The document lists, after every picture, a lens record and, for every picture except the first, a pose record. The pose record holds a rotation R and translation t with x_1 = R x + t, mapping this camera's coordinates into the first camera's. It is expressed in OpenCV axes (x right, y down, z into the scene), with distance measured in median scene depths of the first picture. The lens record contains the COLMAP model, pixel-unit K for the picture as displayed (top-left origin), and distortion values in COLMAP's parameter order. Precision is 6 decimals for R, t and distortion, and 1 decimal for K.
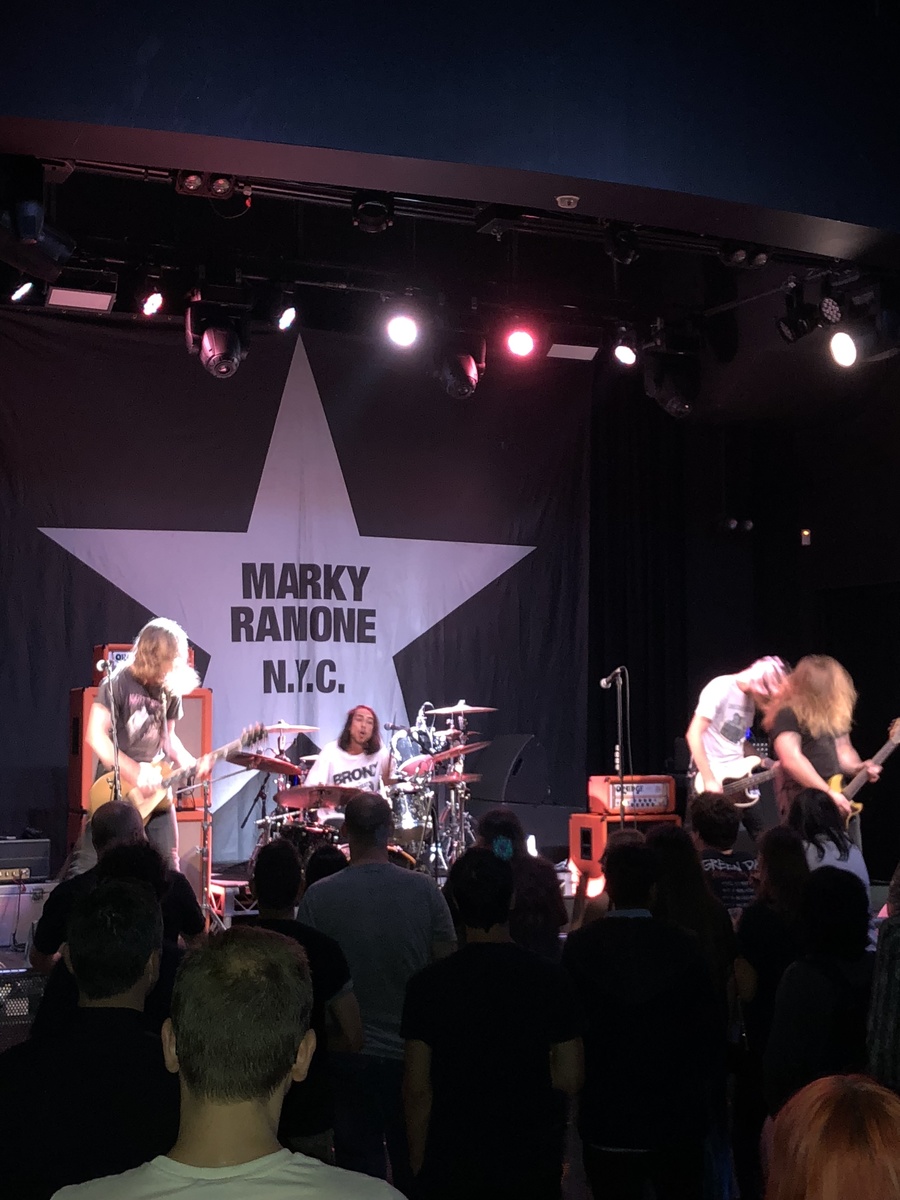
lens RADIAL K [[1865.8, 0, 457.3], [0, 1865.8, 603.0], [0, 0, 1]] dist [0.239724, 0.000000]
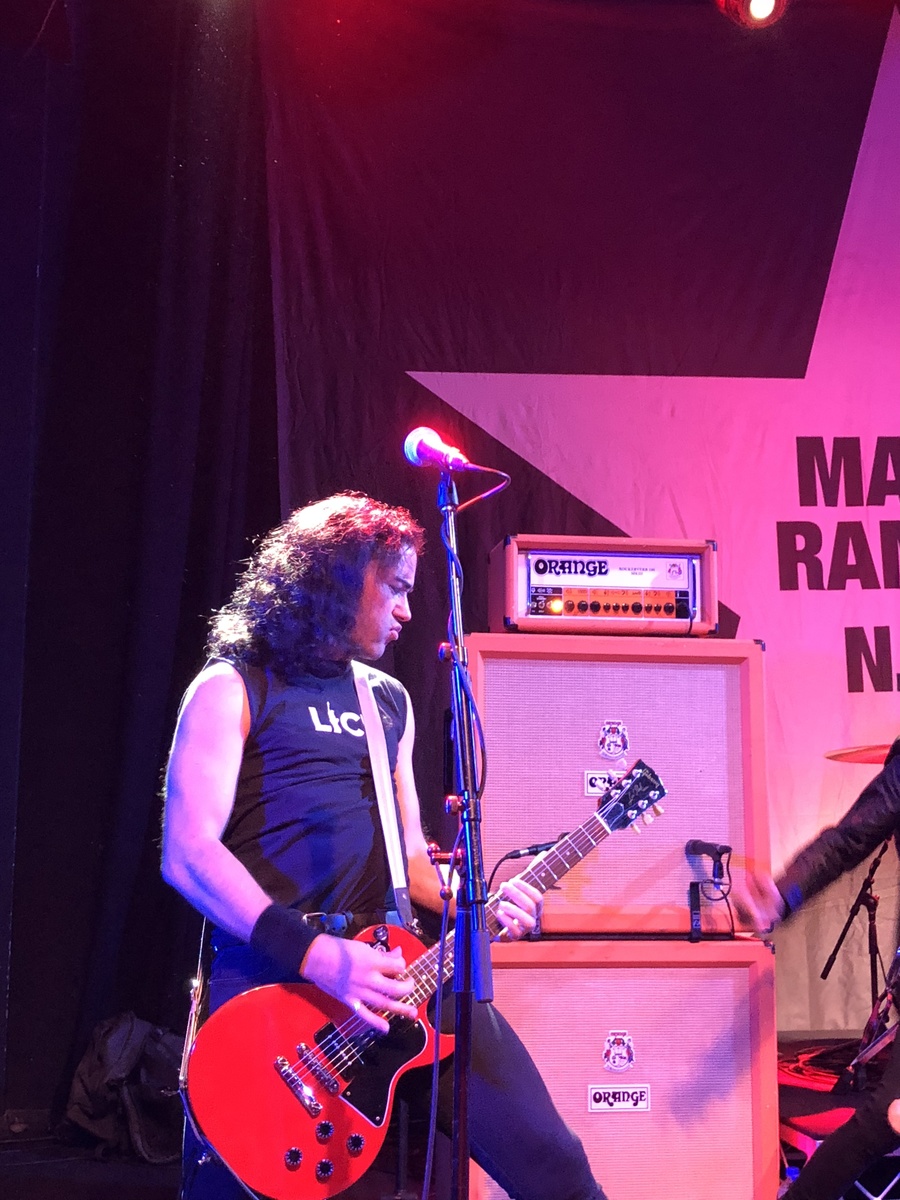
lens RADIAL K [[1673.4, 0, 459.6], [0, 1673.4, 600.4], [0, 0, 1]] dist [0.078686, 0.000000]
pose [[0.963823, -0.032531, -0.264551, -0.083677], [0.016011, 0.997798, -0.064367, 0.050977], [0.266062, 0.057803, 0.962221, 0.537149]]
